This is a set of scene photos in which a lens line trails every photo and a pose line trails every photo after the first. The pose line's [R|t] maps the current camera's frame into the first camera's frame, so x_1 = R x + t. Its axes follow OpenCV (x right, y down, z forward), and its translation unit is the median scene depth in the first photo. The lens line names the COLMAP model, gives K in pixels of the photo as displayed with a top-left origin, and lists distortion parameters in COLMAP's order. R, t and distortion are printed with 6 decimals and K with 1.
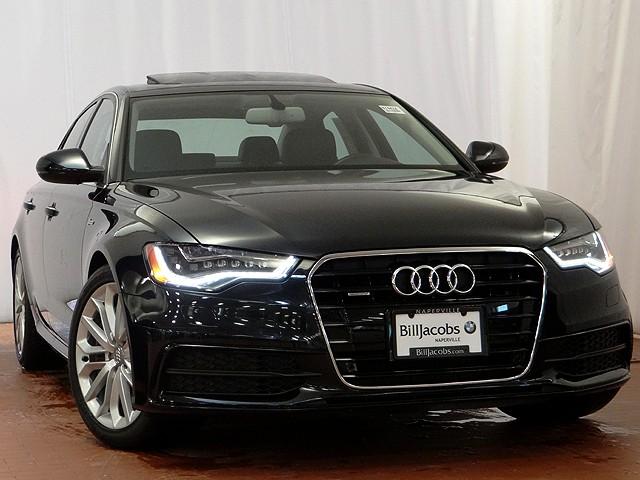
lens RADIAL K [[1592.0, 0, 320.0], [0, 1592.0, 240.0], [0, 0, 1]] dist [0.001165, 0.056772]
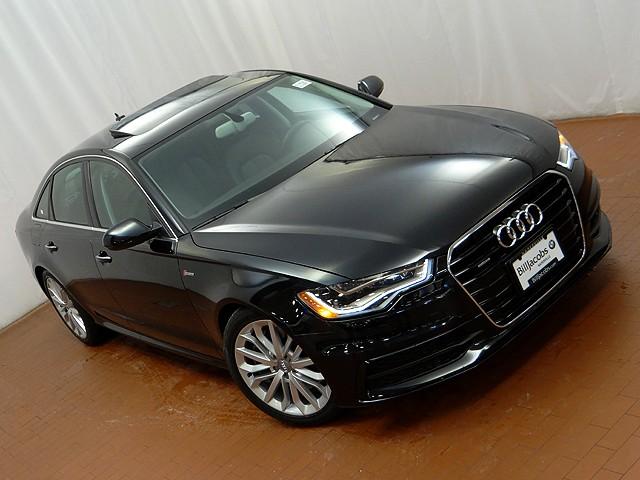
lens RADIAL K [[859.5, 0, 320.0], [0, 859.5, 240.0], [0, 0, 1]] dist [-0.007368, -0.005866]
pose [[0.862944, -0.446215, 0.237106, -0.243093], [0.379946, 0.882342, 0.277692, -0.222408], [-0.333120, -0.149545, 0.930950, 0.384007]]
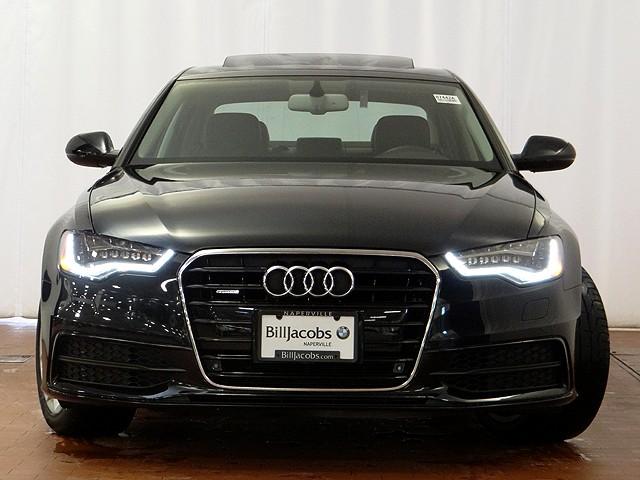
lens RADIAL K [[1840.7, 0, 320.0], [0, 1840.7, 240.0], [0, 0, 1]] dist [-0.102472, -0.119489]
pose [[0.960127, 0.046229, -0.275715, 0.380253], [-0.044134, 0.998930, 0.013801, -0.015636], [0.276058, -0.001083, 0.961140, -0.071460]]
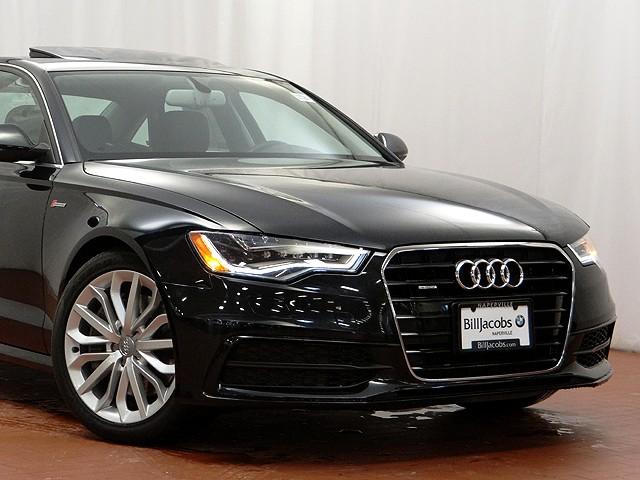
lens RADIAL K [[1652.6, 0, 320.0], [0, 1652.6, 240.0], [0, 0, 1]] dist [-0.023534, -1.503935]
pose [[0.950498, 0.024117, 0.309793, -0.354565], [-0.027446, 0.999603, 0.006390, -0.000583], [-0.309516, -0.014577, 0.950782, 0.029454]]
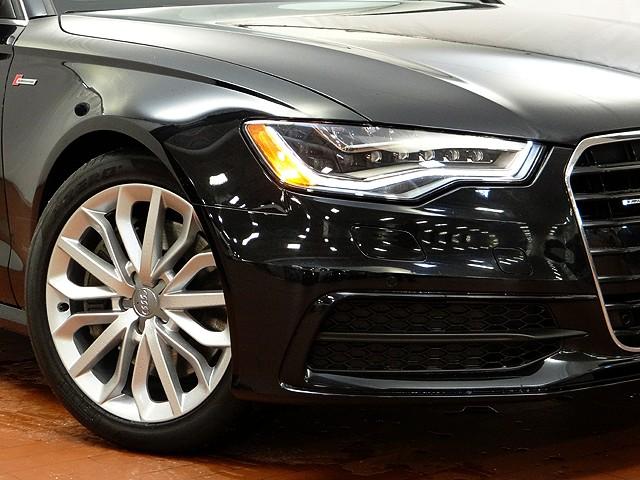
lens RADIAL K [[1652.6, 0, 320.0], [0, 1652.6, 240.0], [0, 0, 1]] dist [-0.023534, -1.503935]
pose [[0.938470, -0.035573, 0.343524, -0.306128], [0.002183, 0.995272, 0.097099, -0.013571], [-0.345354, -0.090375, 0.934111, 0.426409]]
